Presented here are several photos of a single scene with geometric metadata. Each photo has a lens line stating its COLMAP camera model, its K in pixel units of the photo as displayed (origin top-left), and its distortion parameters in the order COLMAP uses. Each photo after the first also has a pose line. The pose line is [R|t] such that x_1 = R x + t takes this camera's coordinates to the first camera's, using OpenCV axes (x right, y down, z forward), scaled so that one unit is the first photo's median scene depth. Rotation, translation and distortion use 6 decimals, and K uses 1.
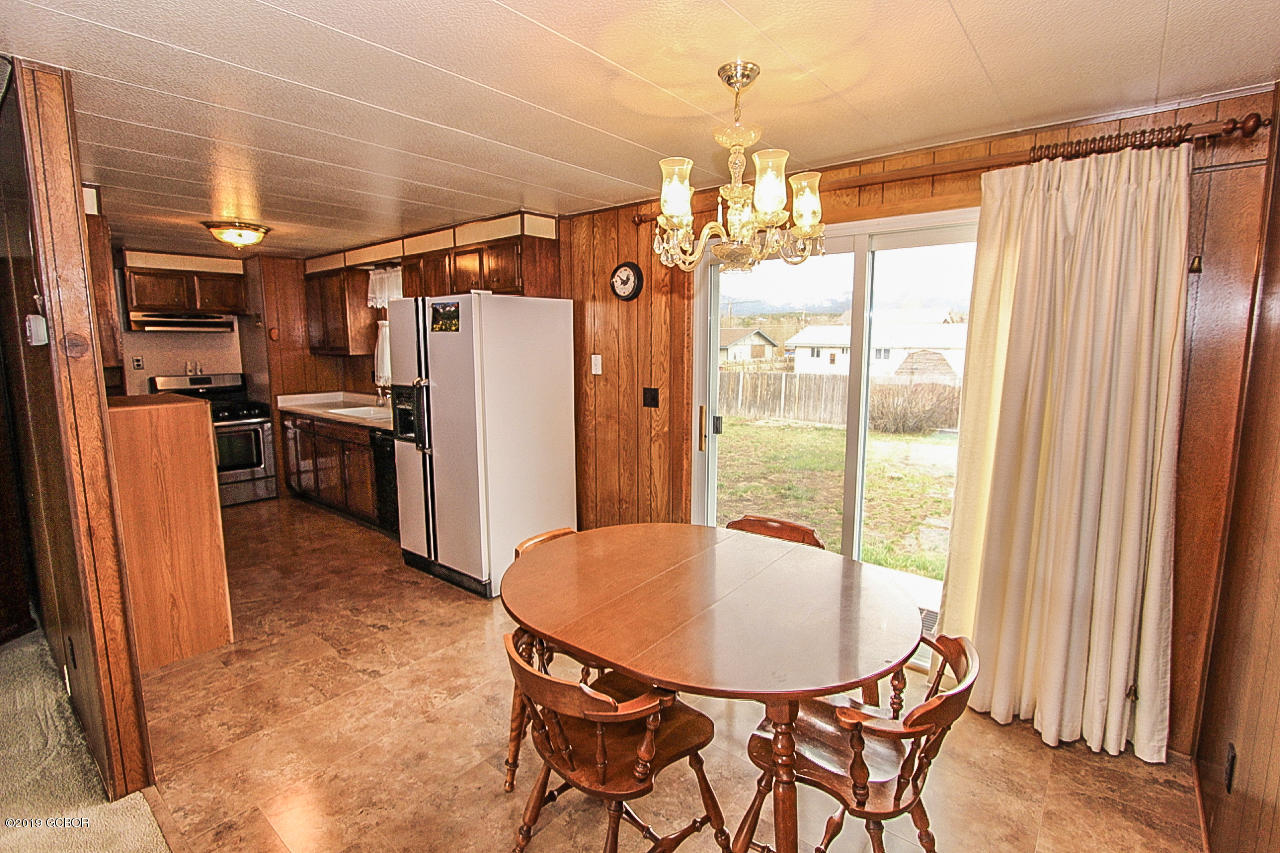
lens RADIAL K [[590.5, 0, 643.7], [0, 590.5, 415.4], [0, 0, 1]] dist [-0.016565, 0.002606]
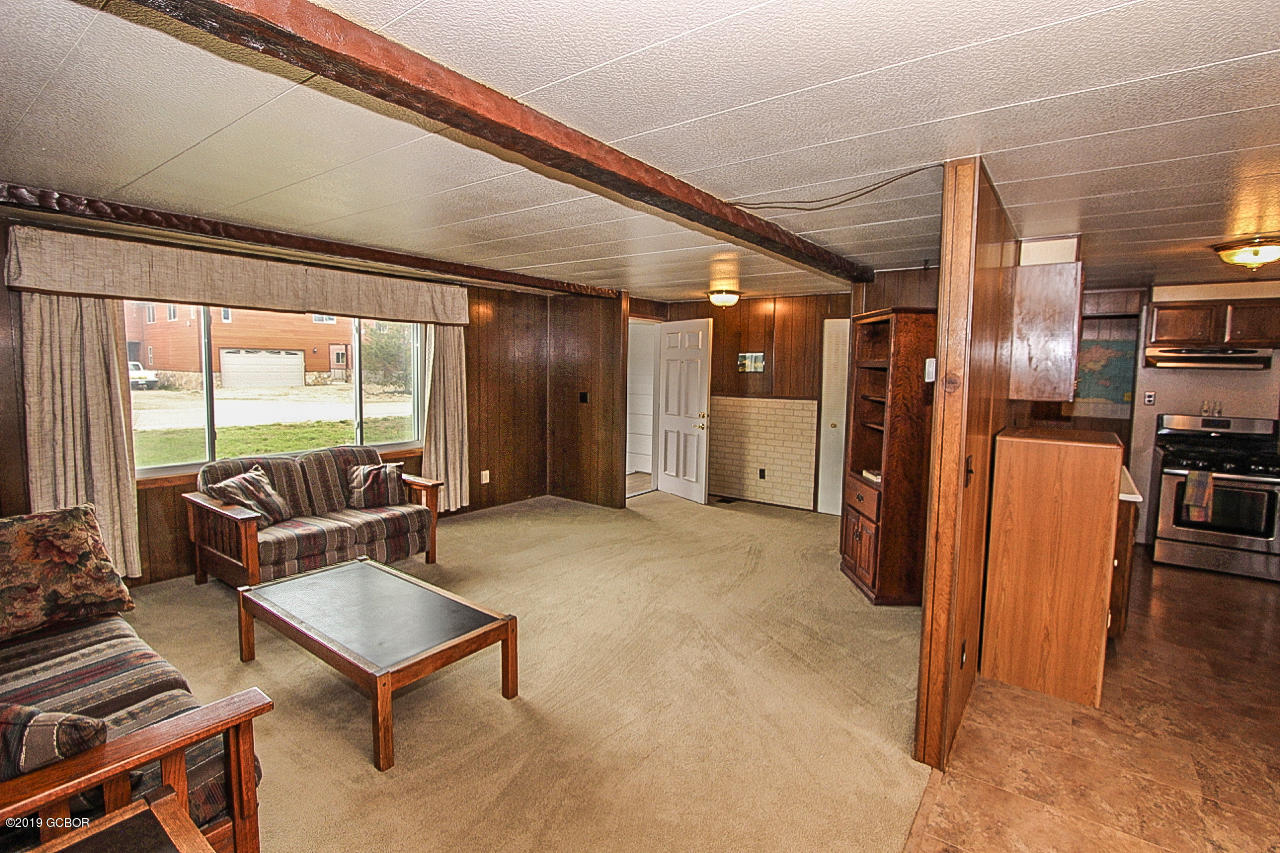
lens RADIAL K [[590.5, 0, 643.7], [0, 590.5, 415.4], [0, 0, 1]] dist [-0.016565, 0.002606]
pose [[0.048813, 0.086217, -0.995080, 0.079261], [-0.141049, 0.986879, 0.078587, -0.021196], [0.988799, 0.136519, 0.060333, 0.108385]]
